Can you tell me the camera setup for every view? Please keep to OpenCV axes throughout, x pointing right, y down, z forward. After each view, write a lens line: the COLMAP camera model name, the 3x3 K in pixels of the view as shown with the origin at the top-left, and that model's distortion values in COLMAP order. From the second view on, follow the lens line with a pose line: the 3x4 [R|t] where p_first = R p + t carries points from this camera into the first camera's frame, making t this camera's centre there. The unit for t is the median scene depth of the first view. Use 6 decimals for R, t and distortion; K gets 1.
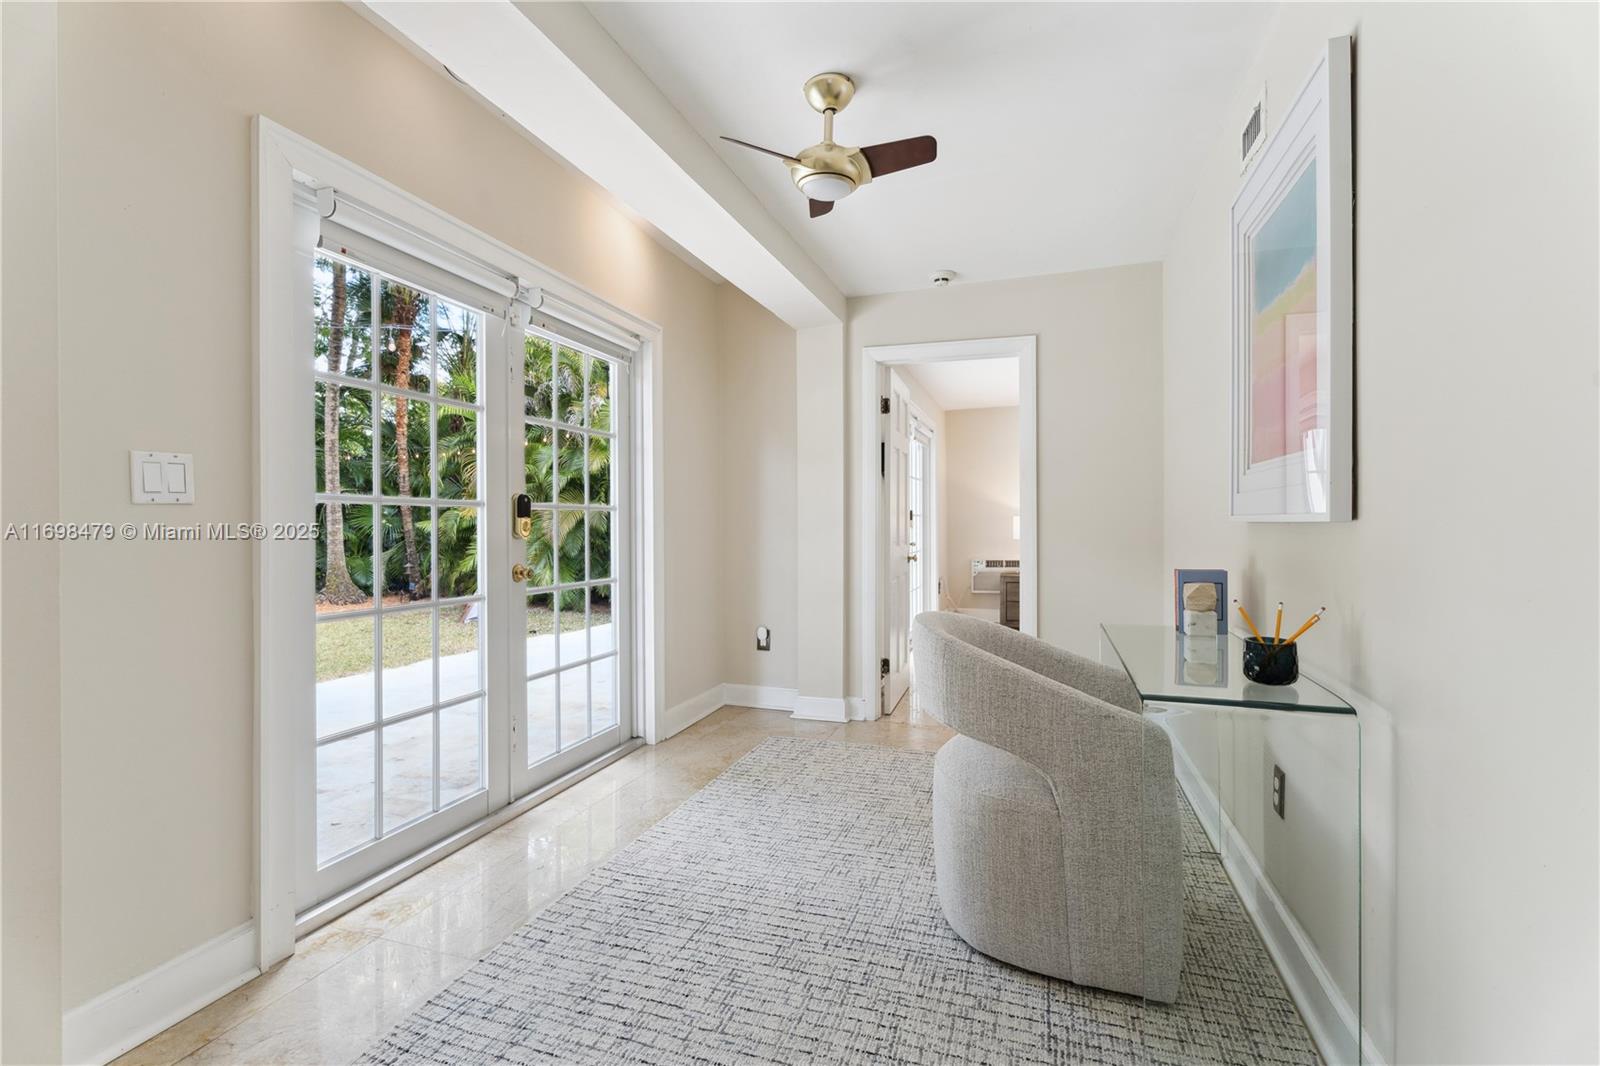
lens RADIAL K [[725.3, 0, 799.0], [0, 725.3, 525.8], [0, 0, 1]] dist [0.004071, -0.000013]
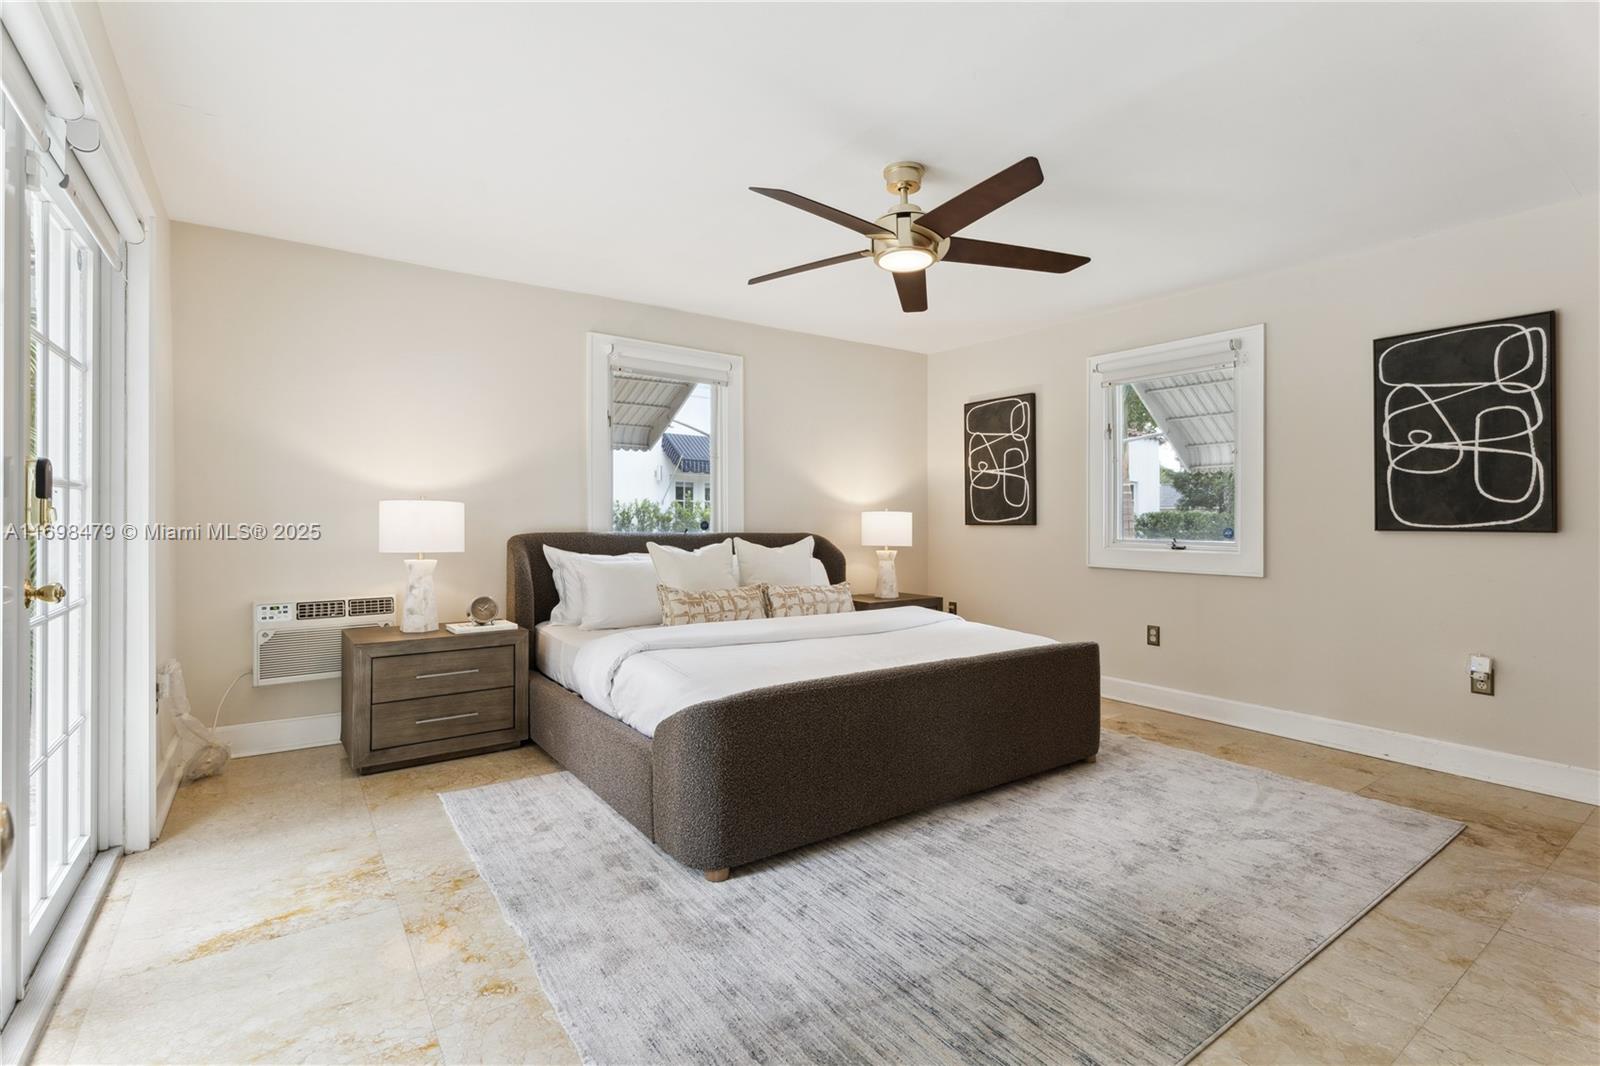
lens RADIAL K [[725.3, 0, 797.4], [0, 725.3, 520.9], [0, 0, 1]] dist [0.004071, -0.000013]
pose [[0.582102, 0.005068, 0.813100, 0.083869], [0.003349, 0.999957, -0.008631, 0.004503], [-0.813109, 0.007747, 0.582060, 0.522551]]
